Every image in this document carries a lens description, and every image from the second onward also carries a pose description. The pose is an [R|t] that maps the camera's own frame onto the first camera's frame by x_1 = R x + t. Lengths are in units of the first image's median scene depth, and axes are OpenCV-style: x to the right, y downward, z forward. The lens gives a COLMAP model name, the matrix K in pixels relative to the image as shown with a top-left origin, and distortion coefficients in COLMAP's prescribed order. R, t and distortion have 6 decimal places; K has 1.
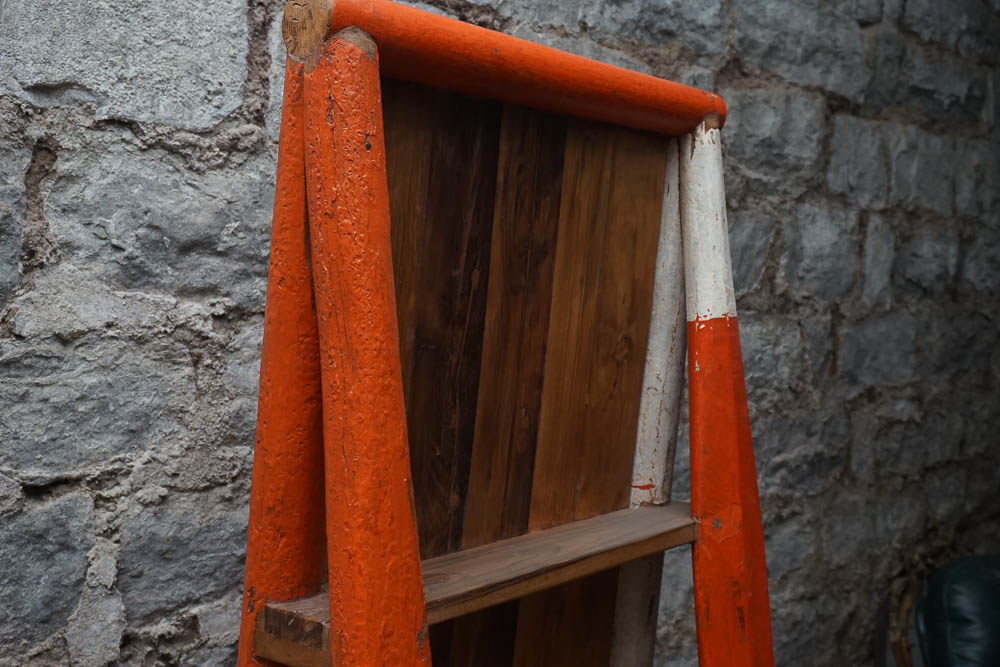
lens RADIAL K [[1062.9, 0, 503.2], [0, 1062.9, 330.6], [0, 0, 1]] dist [-0.009837, 0.000000]
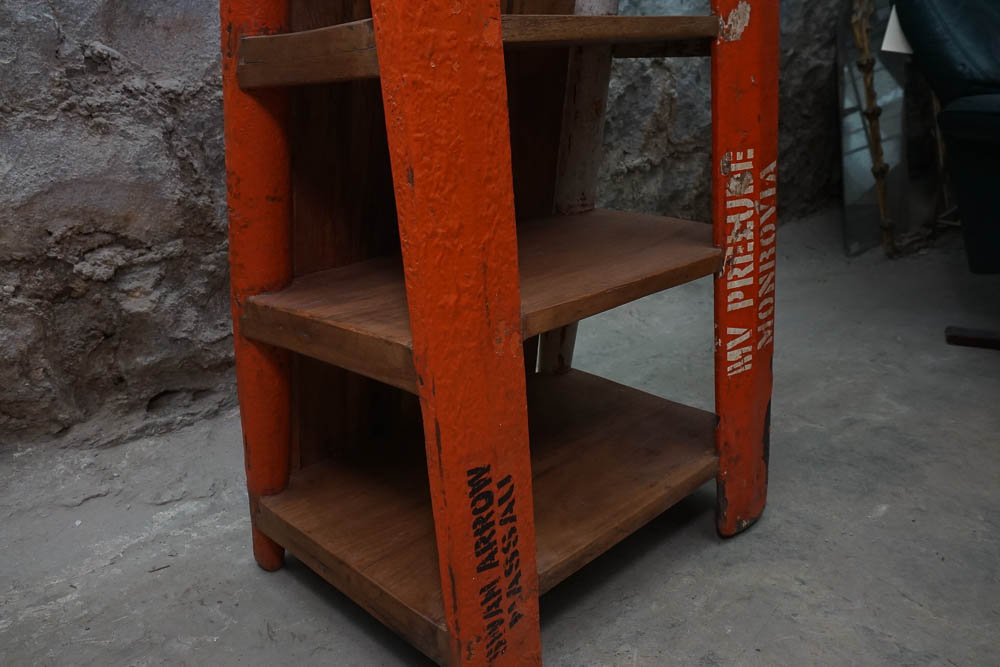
lens RADIAL K [[886.8, 0, 496.4], [0, 886.8, 343.8], [0, 0, 1]] dist [-0.034867, 0.036538]
pose [[0.999821, -0.016343, -0.009526, -0.004400], [0.018535, 0.947003, 0.320690, 0.584033], [0.003781, -0.320809, 0.947136, 0.039640]]
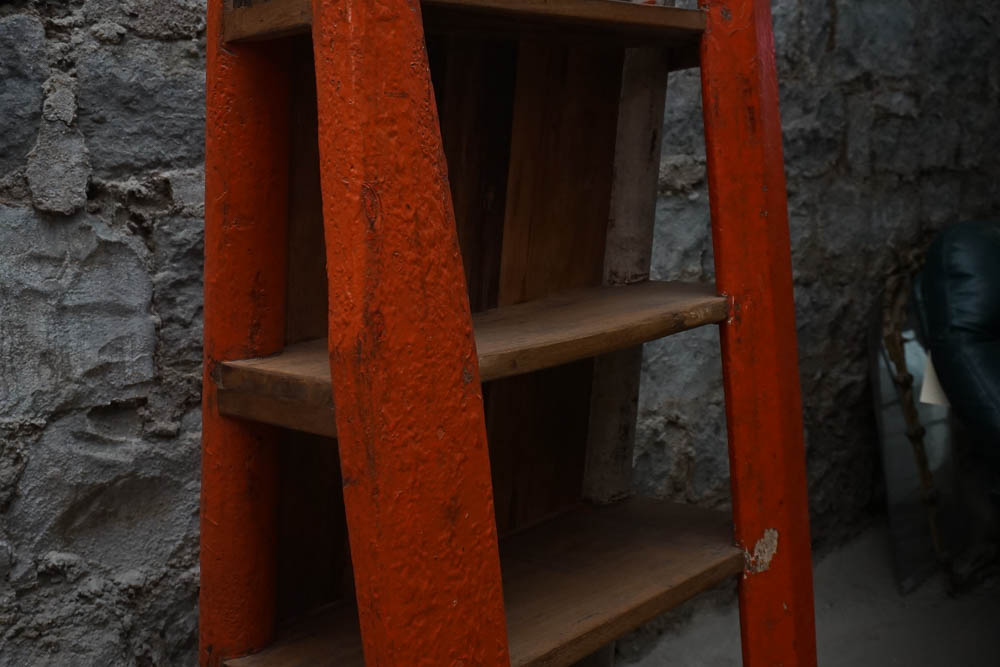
lens RADIAL K [[1062.9, 0, 504.0], [0, 1062.9, 340.0], [0, 0, 1]] dist [-0.009837, 0.000000]
pose [[0.999316, -0.032213, 0.018174, -0.014577], [0.029433, 0.990178, 0.136683, 0.285098], [-0.022399, -0.136054, 0.990448, 0.046947]]
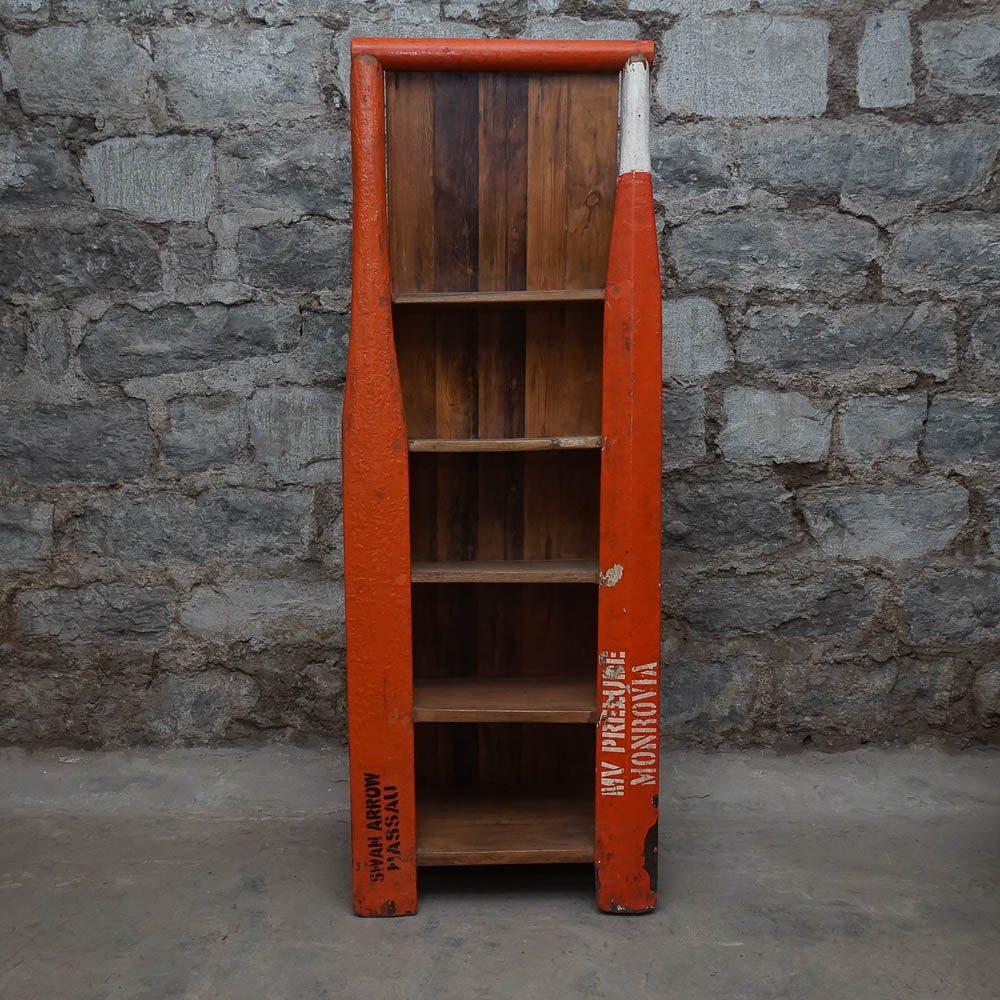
lens RADIAL K [[1149.3, 0, 496.7], [0, 1149.3, 516.0], [0, 0, 1]] dist [-0.012438, 0.000000]
pose [[0.702608, 0.056527, -0.709329, 1.244081], [-0.006962, 0.997338, 0.072582, 0.364498], [0.711544, -0.046059, 0.701131, -0.430970]]
